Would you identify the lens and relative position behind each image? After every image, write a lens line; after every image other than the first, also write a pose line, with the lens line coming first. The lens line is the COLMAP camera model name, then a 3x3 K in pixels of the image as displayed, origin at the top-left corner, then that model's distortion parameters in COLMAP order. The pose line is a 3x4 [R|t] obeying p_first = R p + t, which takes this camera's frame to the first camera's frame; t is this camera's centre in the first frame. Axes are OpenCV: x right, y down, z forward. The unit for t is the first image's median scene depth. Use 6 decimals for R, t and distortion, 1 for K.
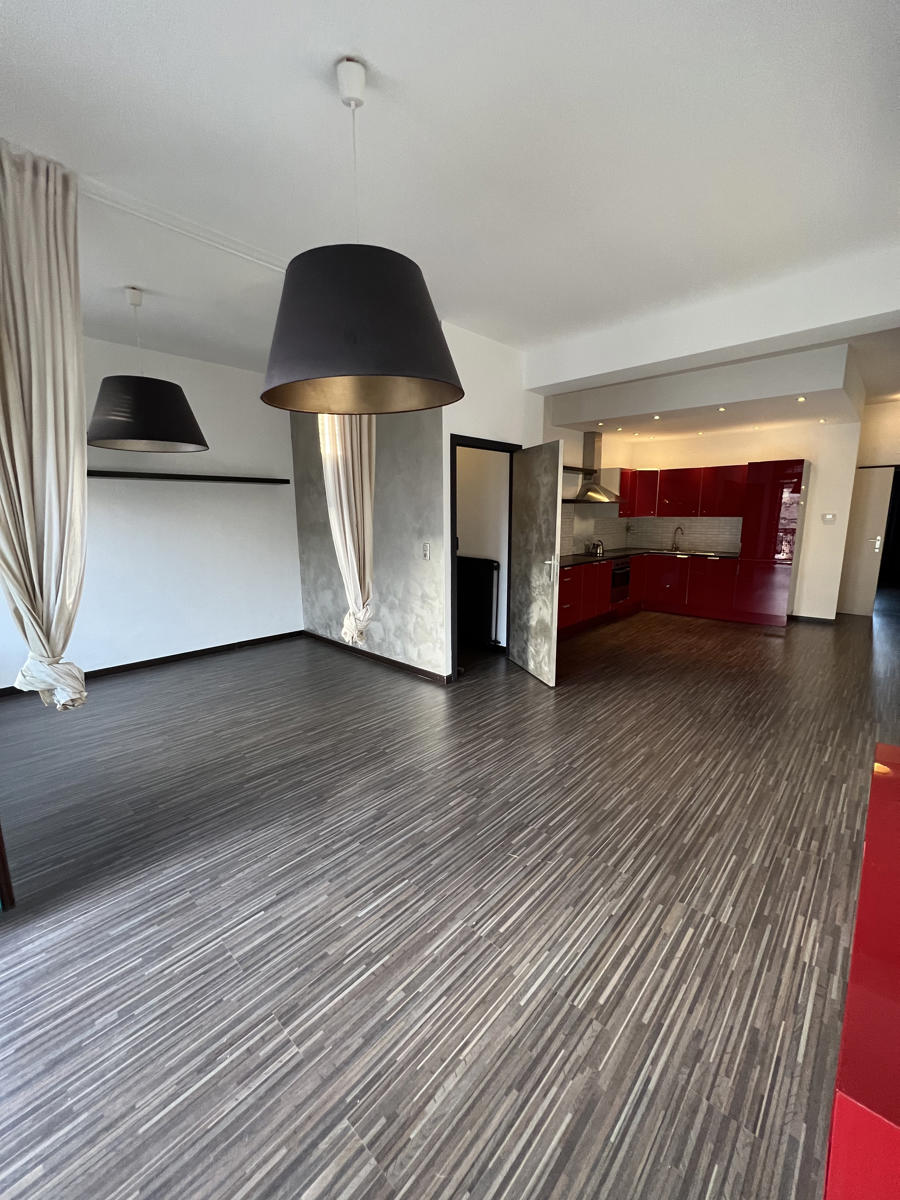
lens RADIAL K [[492.0, 0, 445.2], [0, 492.0, 592.4], [0, 0, 1]] dist [-0.002281, 0.000906]
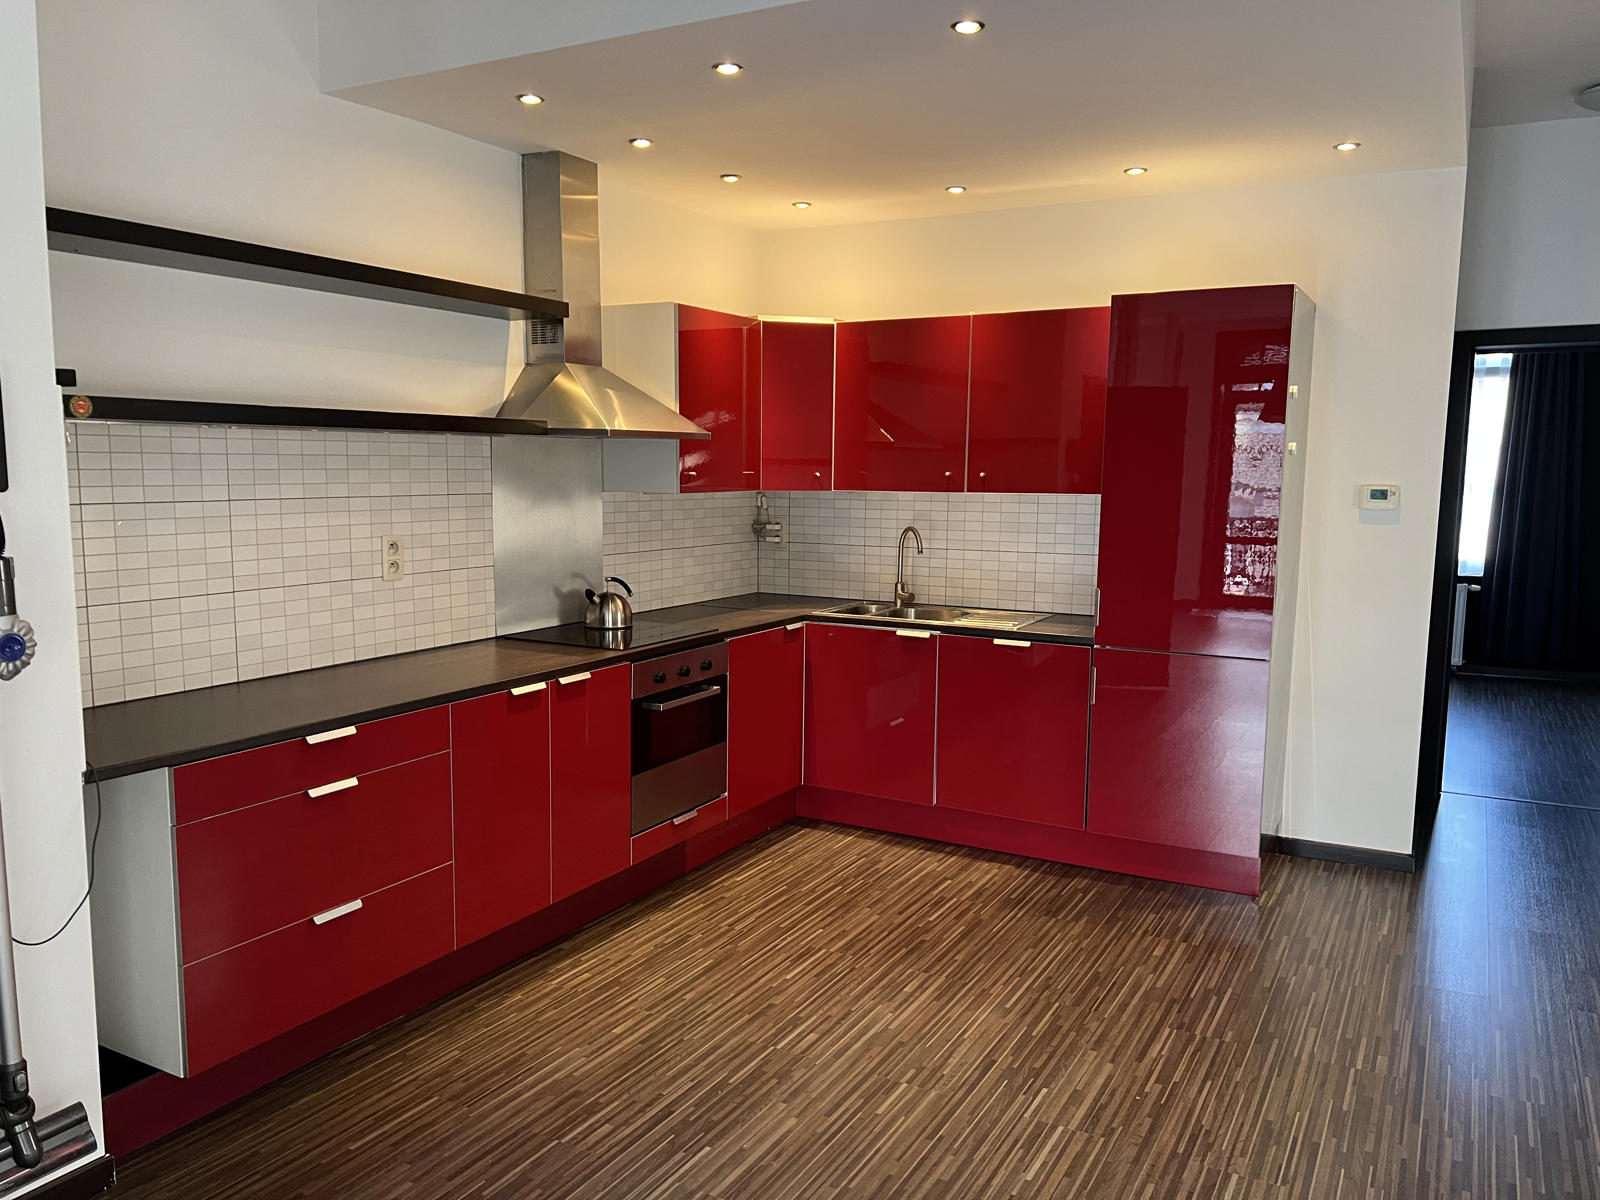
lens RADIAL K [[1194.0, 0, 800.0], [0, 1194.0, 602.1], [0, 0, 1]] dist [0.043741, -0.048754]
pose [[0.971401, -0.013467, 0.237062, 0.266980], [0.024229, 0.998801, -0.042542, -0.065649], [-0.236205, 0.047069, 0.970563, 0.373033]]
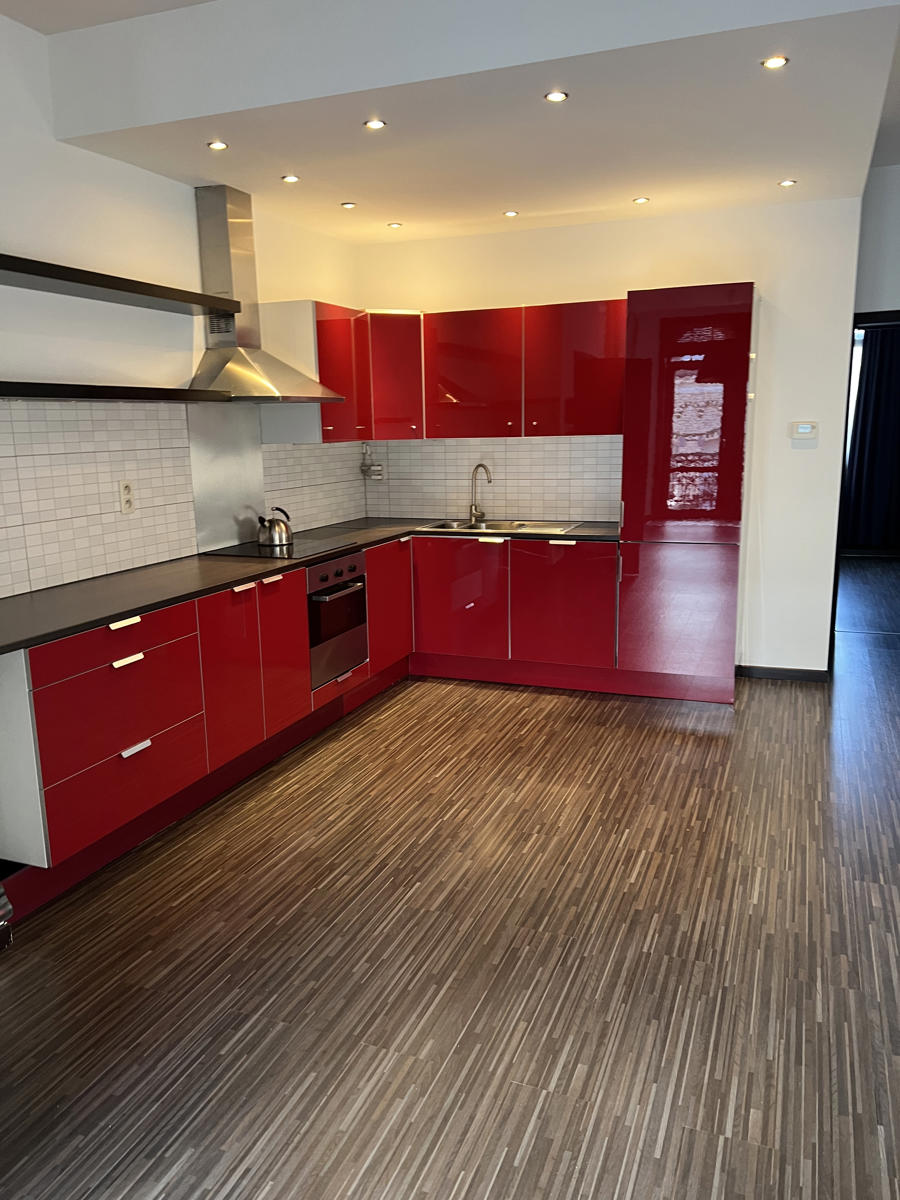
lens RADIAL K [[895.5, 0, 440.8], [0, 895.5, 601.2], [0, 0, 1]] dist [0.043741, -0.048754]
pose [[0.933013, -0.082945, 0.350153, 0.196938], [0.073127, 0.996472, 0.041192, -0.058271], [-0.352334, -0.012827, 0.935787, 0.359821]]
